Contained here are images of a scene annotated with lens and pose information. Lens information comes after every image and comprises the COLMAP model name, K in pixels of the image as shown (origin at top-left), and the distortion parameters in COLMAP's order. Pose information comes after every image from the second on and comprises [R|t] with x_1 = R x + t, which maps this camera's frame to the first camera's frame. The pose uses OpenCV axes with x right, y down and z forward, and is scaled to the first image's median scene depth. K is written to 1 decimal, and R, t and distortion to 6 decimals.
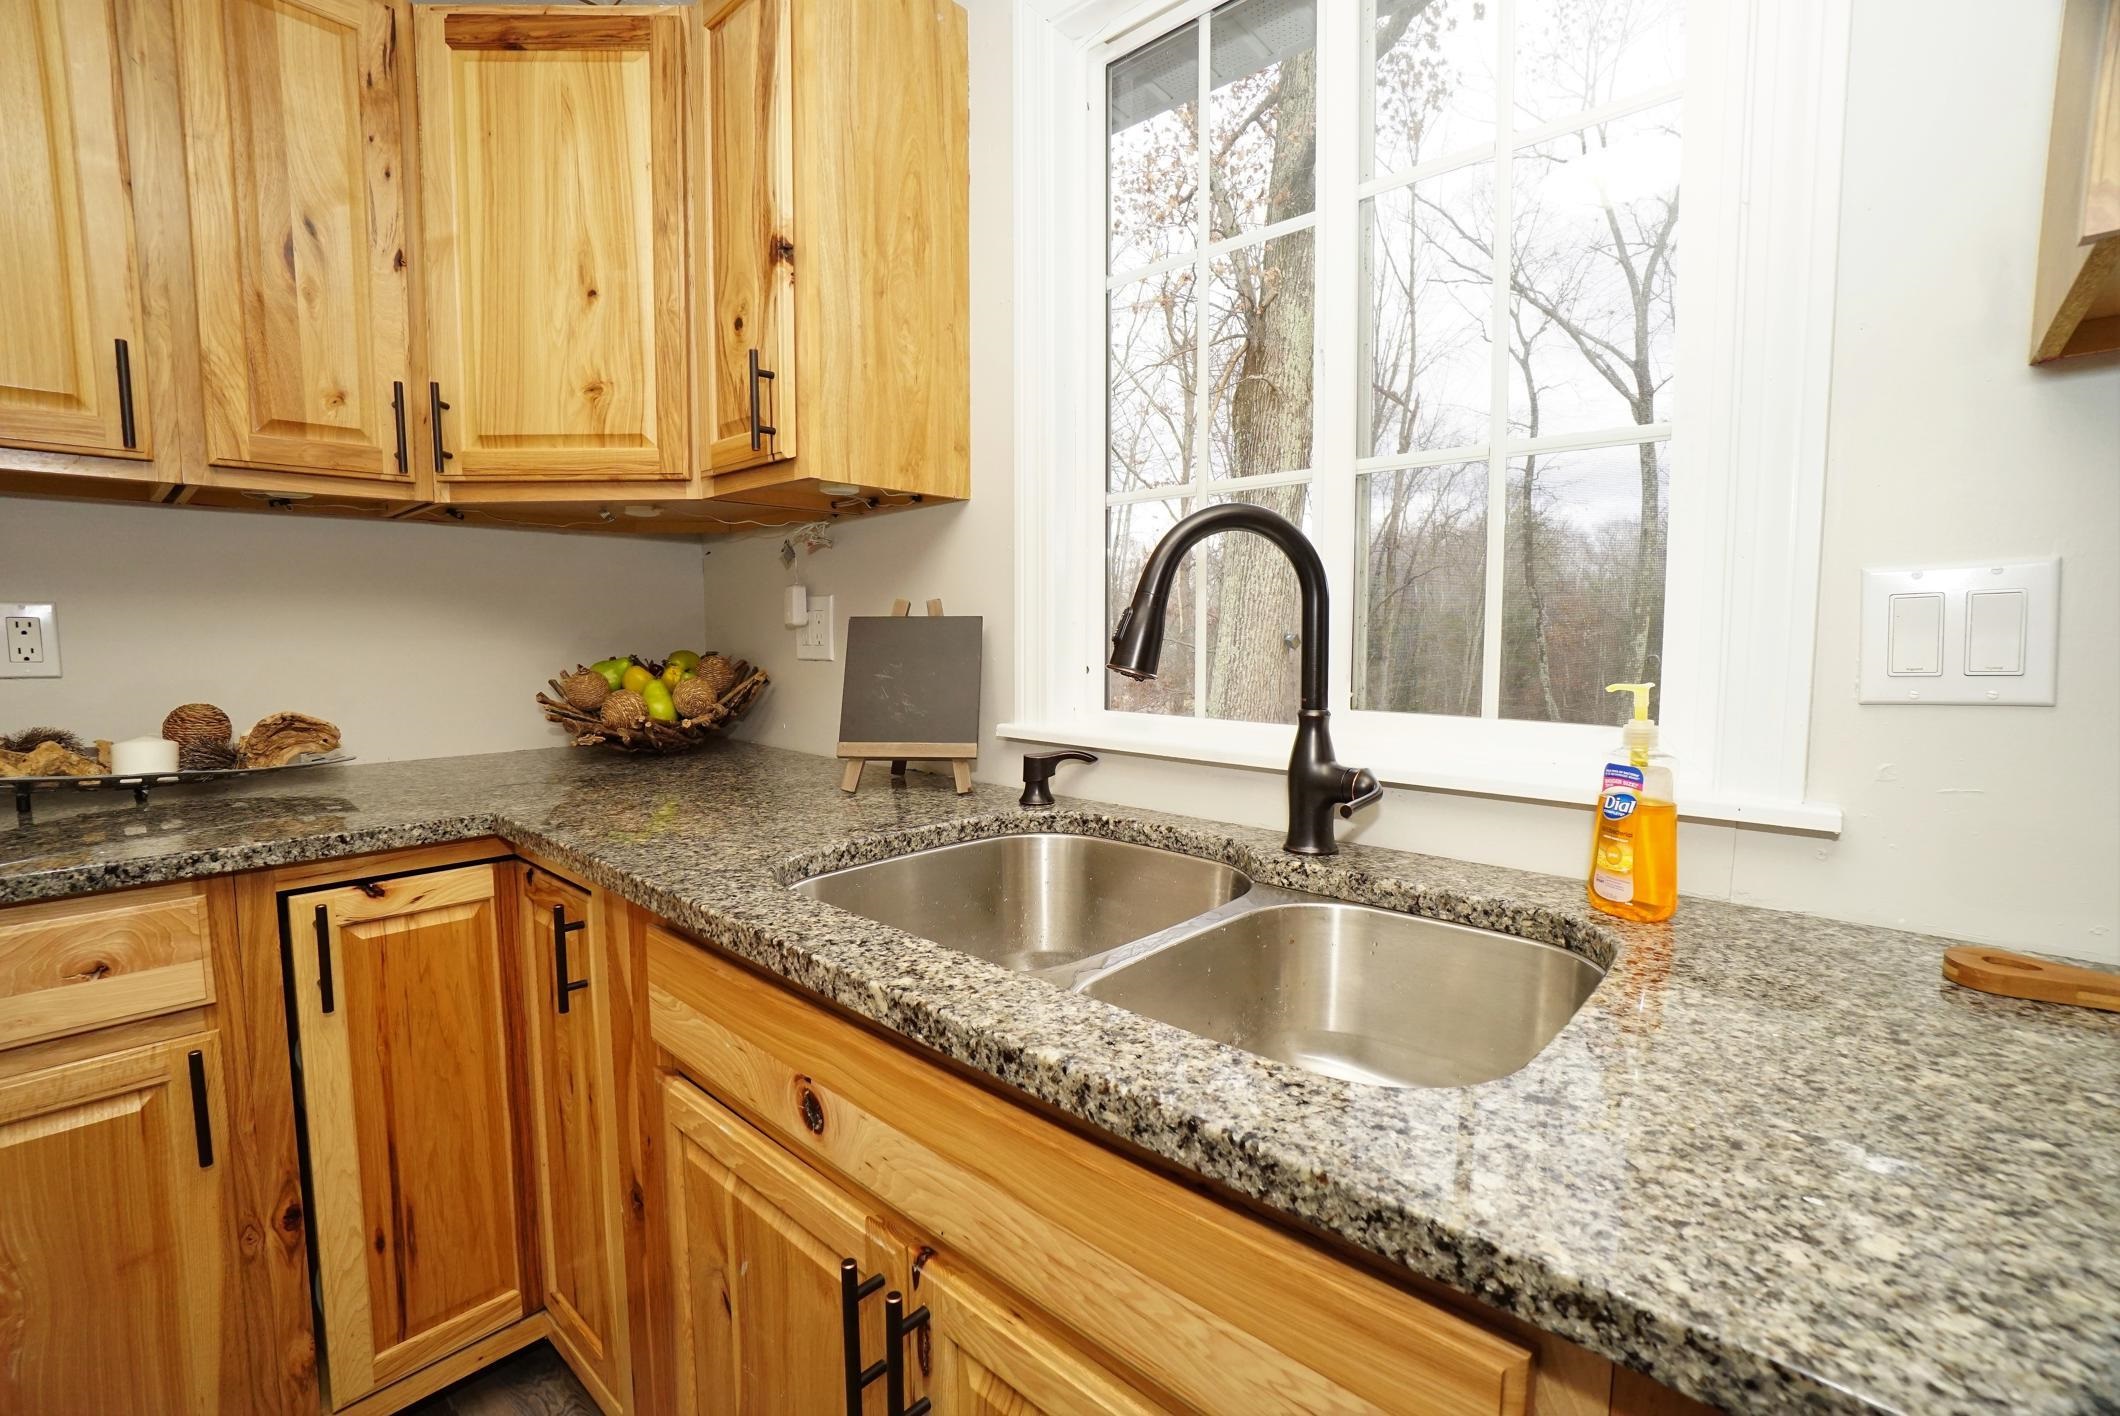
lens RADIAL K [[952.7, 0, 1032.2], [0, 952.7, 712.2], [0, 0, 1]] dist [-0.064267, 0.021212]
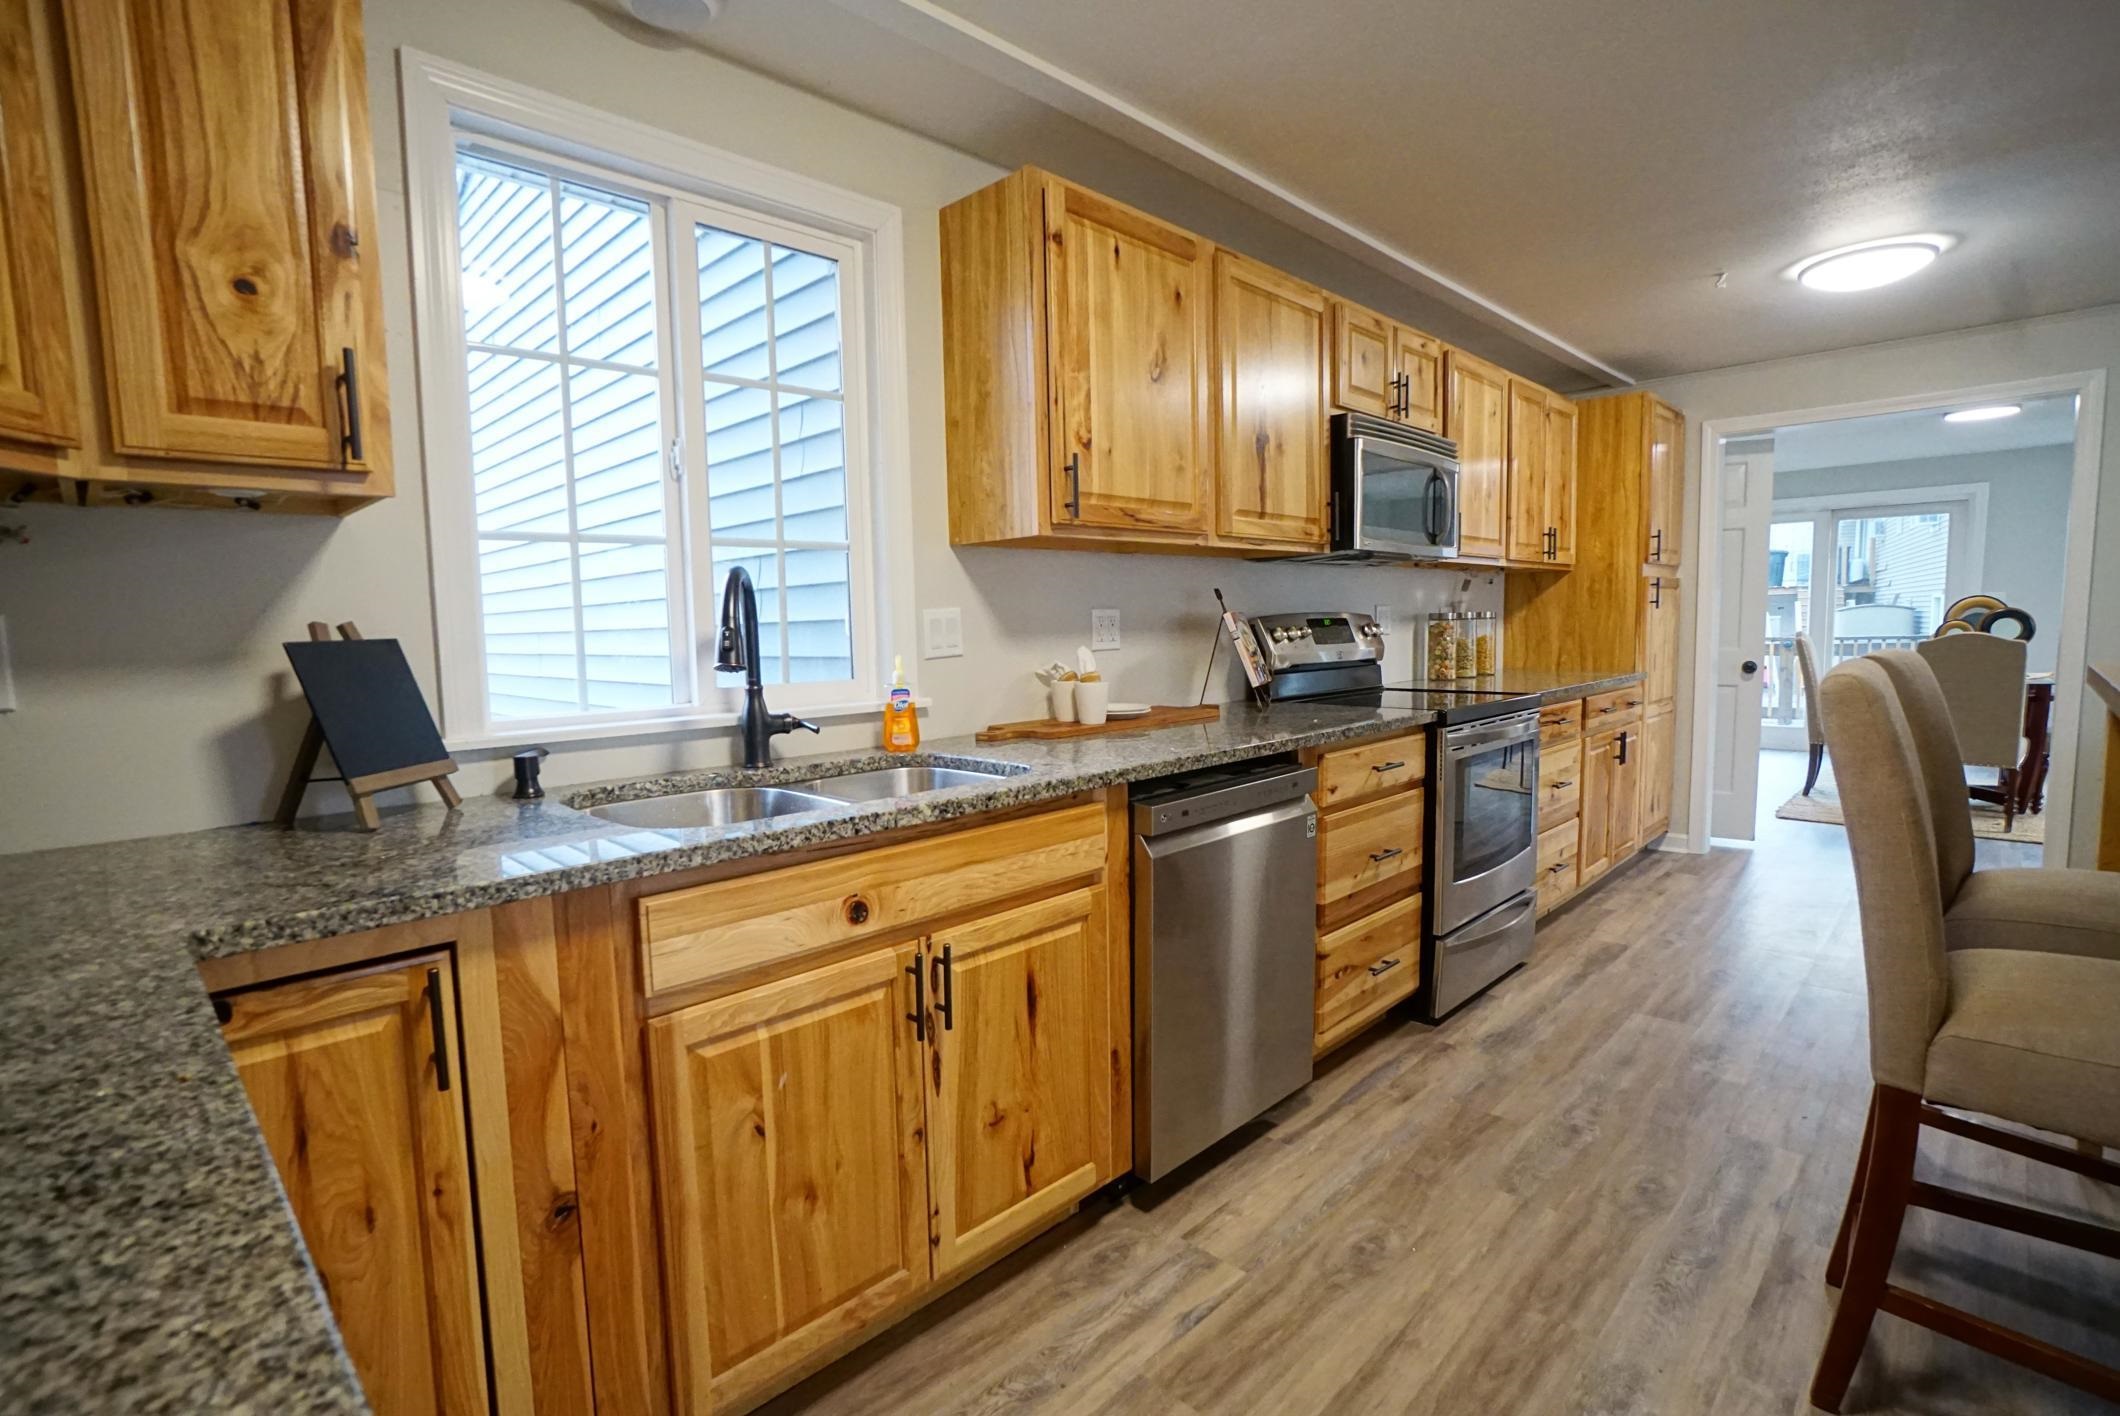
lens RADIAL K [[982.1, 0, 1060.0], [0, 982.1, 708.0], [0, 0, 1]] dist [-0.000697, -0.000083]
pose [[0.021421, -0.089628, 0.995745, -1.308990], [0.113416, 0.989762, 0.086650, -0.047355], [-0.993317, 0.111077, 0.031367, 0.334705]]
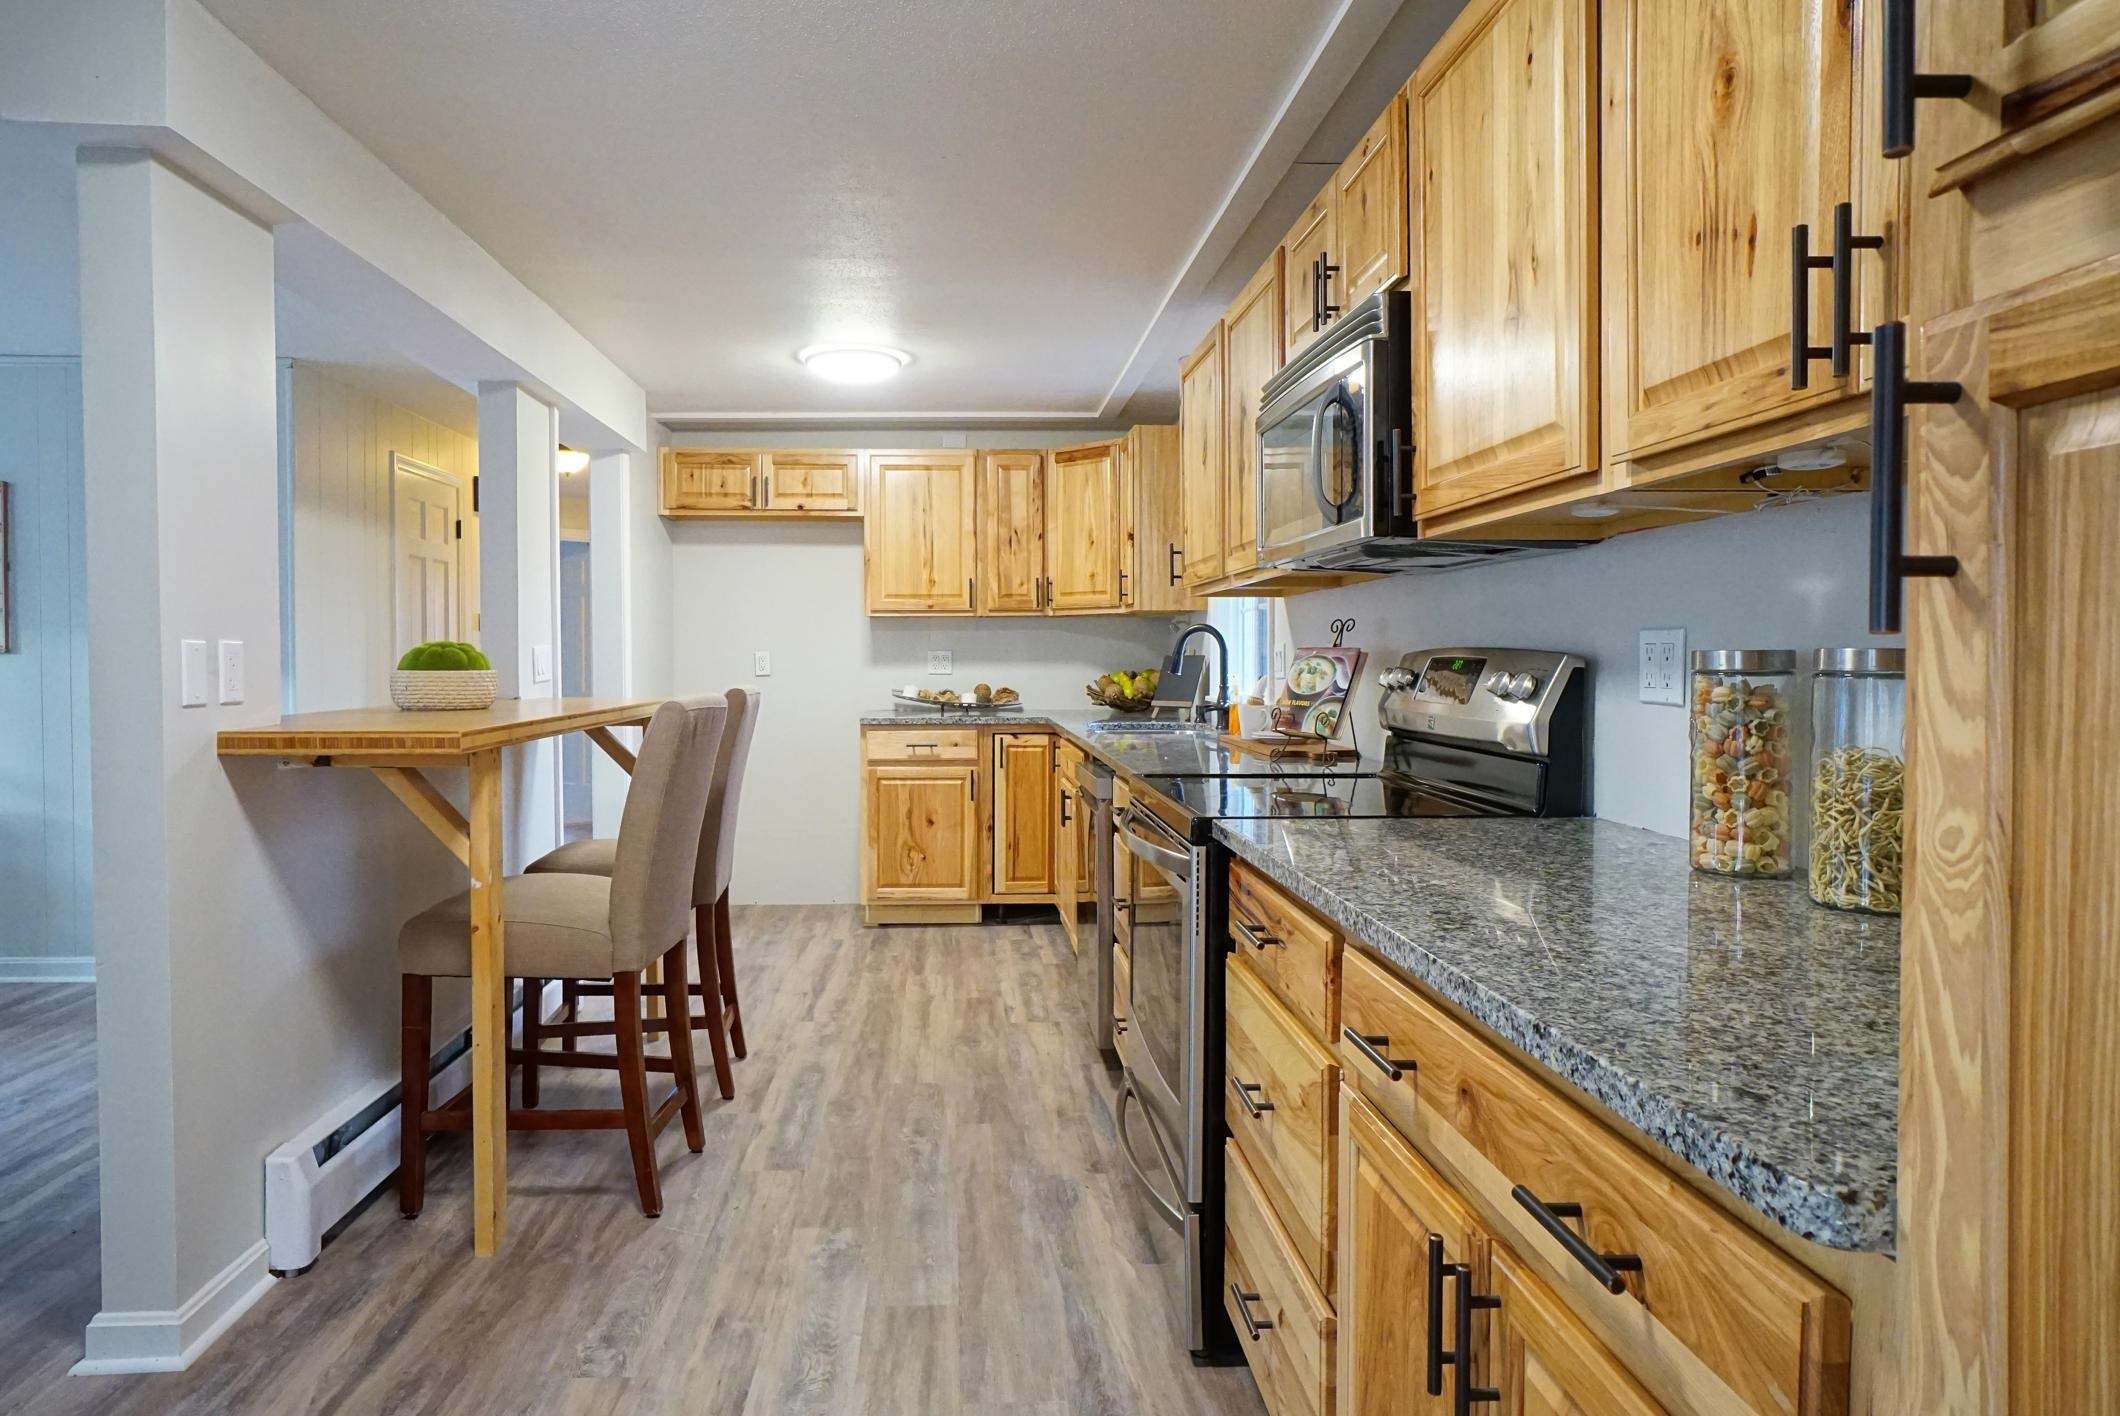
lens RADIAL K [[1365.4, 0, 1060.0], [0, 1365.4, 708.0], [0, 0, 1]] dist [0.000007, 0.000073]
pose [[0.733516, 0.011856, -0.679569, 2.702601], [-0.053851, 0.997718, -0.040719, 0.273126], [0.677536, 0.066464, 0.732481, -2.465055]]
